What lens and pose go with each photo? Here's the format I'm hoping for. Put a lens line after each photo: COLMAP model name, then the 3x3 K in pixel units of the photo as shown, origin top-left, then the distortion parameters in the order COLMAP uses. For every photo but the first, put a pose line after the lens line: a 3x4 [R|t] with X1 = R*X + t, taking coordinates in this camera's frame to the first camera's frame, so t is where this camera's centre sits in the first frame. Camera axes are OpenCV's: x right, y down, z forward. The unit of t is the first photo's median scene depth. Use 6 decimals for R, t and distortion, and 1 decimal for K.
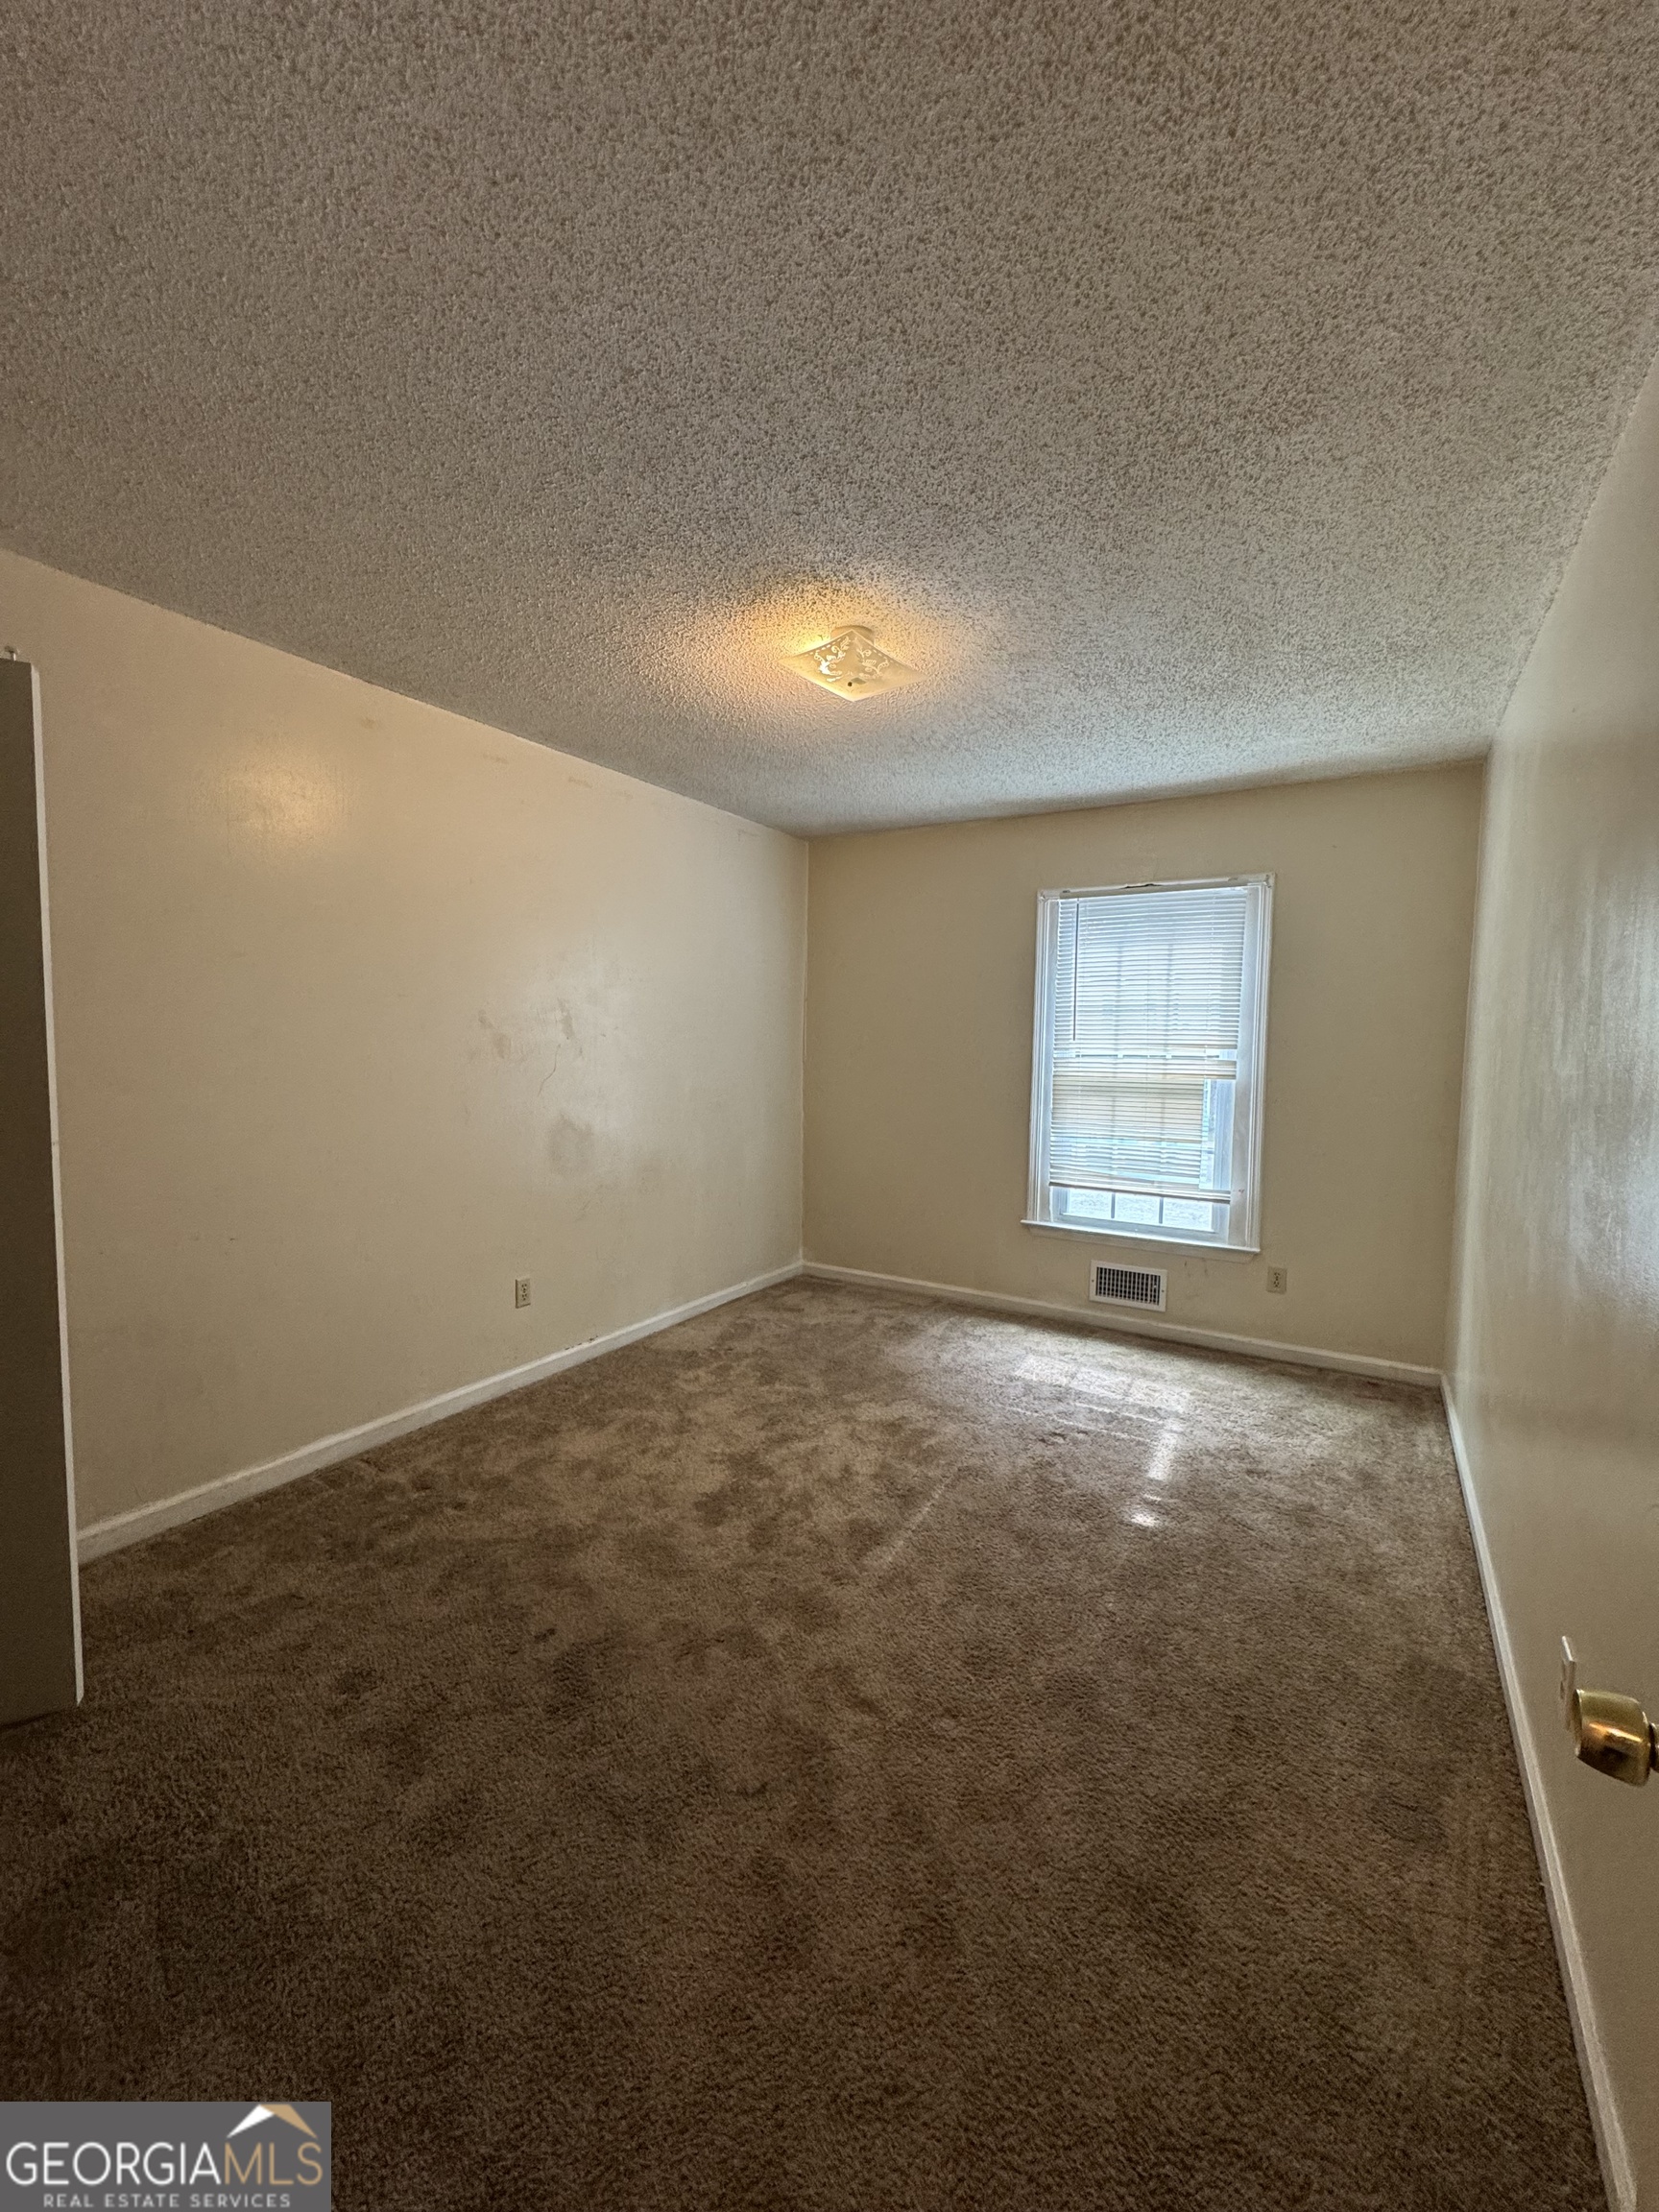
lens RADIAL K [[885.9, 0, 828.9], [0, 885.9, 1105.2], [0, 0, 1]] dist [0.000122, 0.000462]
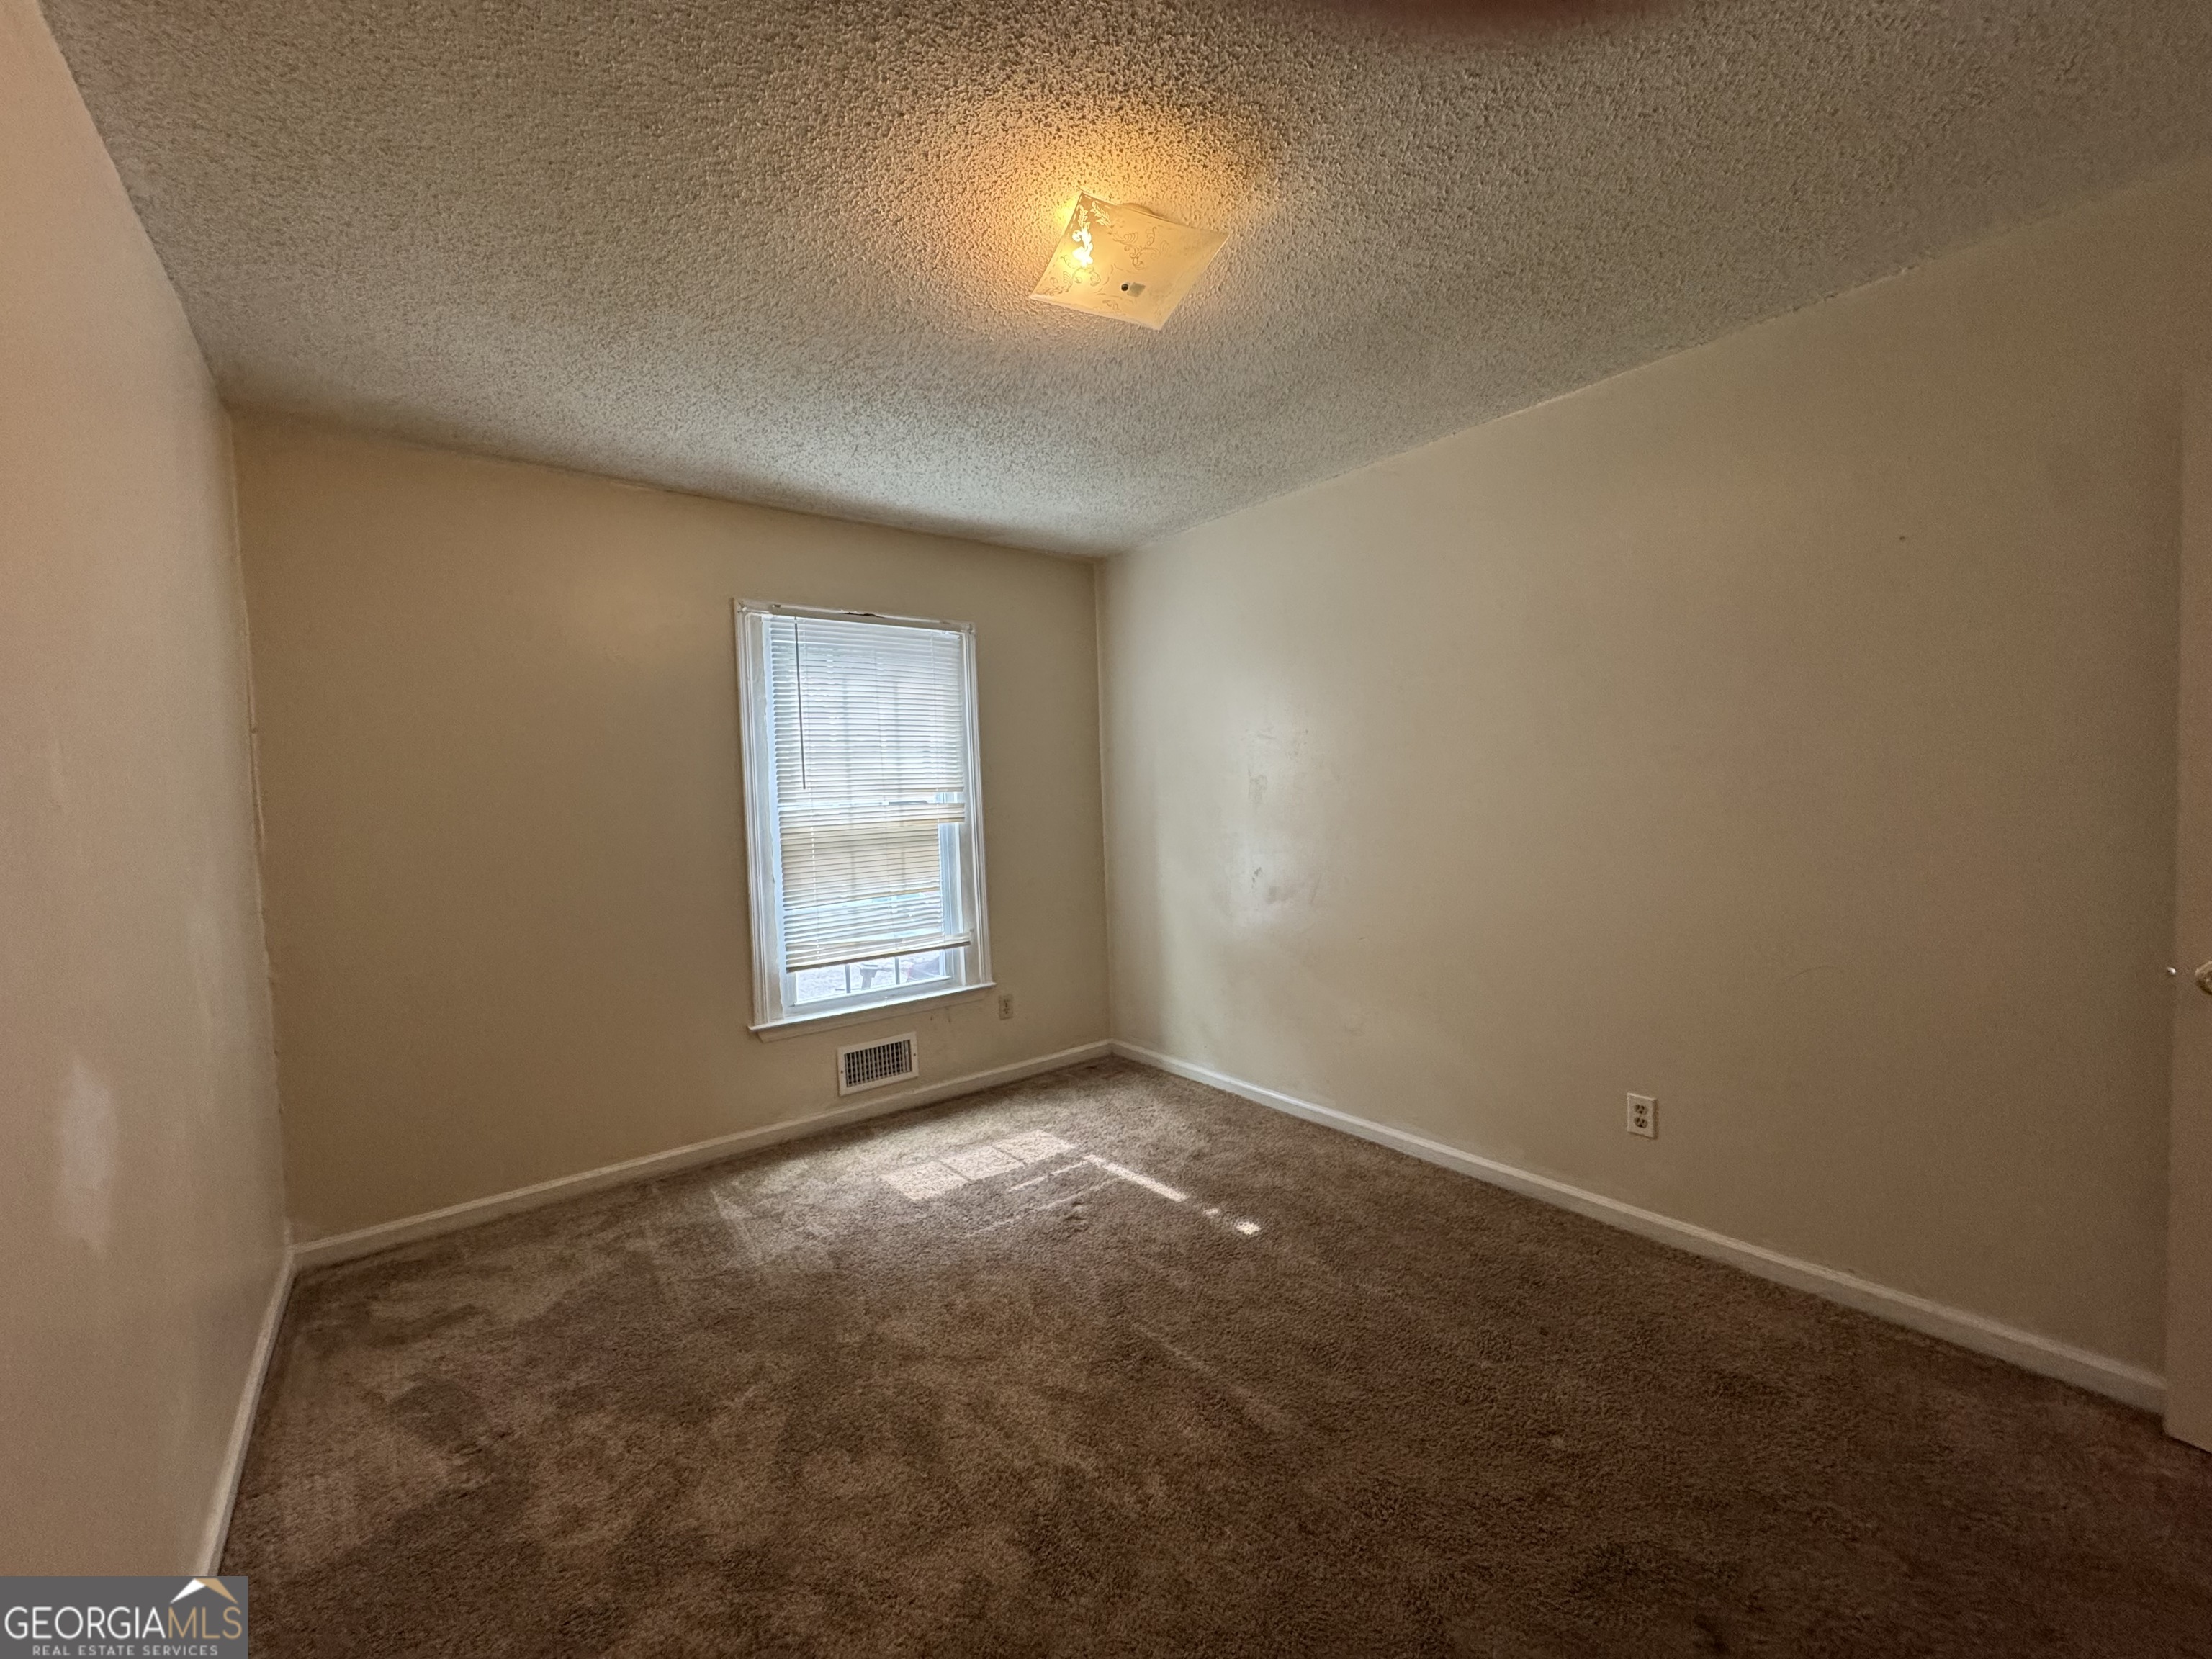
lens RADIAL K [[885.9, 0, 1105.0], [0, 885.9, 829.2], [0, 0, 1]] dist [0.000122, 0.000462]
pose [[0.345710, -0.065895, 0.936025, -0.433896], [0.108959, 0.993602, 0.029706, -0.033008], [-0.931994, 0.091719, 0.350679, 0.497932]]
